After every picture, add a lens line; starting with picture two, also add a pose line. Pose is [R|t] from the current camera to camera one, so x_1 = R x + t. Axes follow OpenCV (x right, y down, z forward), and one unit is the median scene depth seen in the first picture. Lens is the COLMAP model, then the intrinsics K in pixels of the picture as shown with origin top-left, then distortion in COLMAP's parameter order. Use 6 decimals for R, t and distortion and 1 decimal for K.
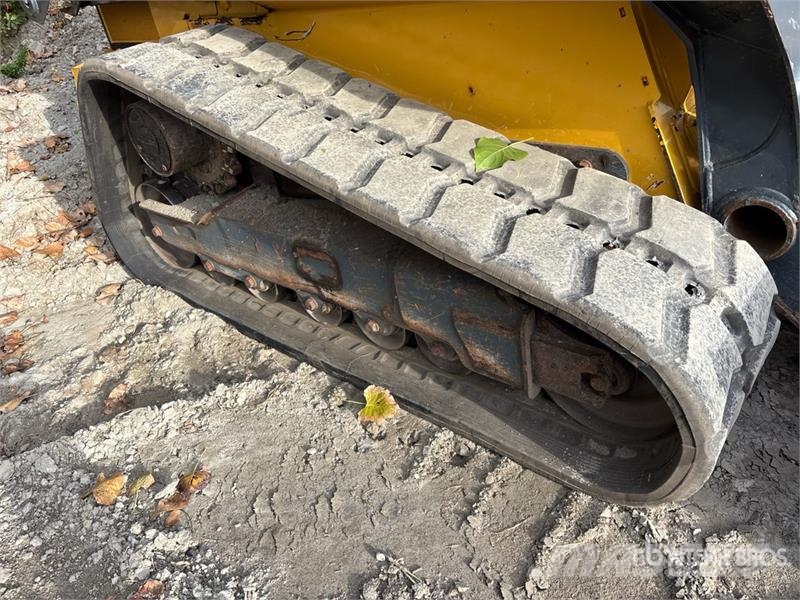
lens RADIAL K [[608.1, 0, 396.1], [0, 608.1, 295.0], [0, 0, 1]] dist [0.049682, -0.059576]
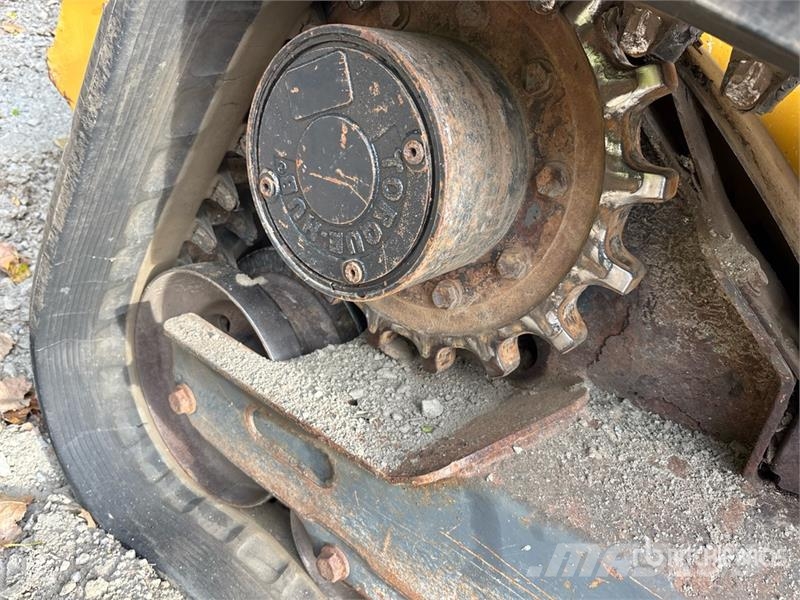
lens RADIAL K [[608.1, 0, 396.1], [0, 608.1, 295.0], [0, 0, 1]] dist [0.049682, -0.059576]
pose [[0.957165, 0.253567, 0.139781, -0.320282], [-0.229003, 0.958390, -0.170431, -0.124724], [-0.177181, 0.131120, 0.975405, 0.585249]]
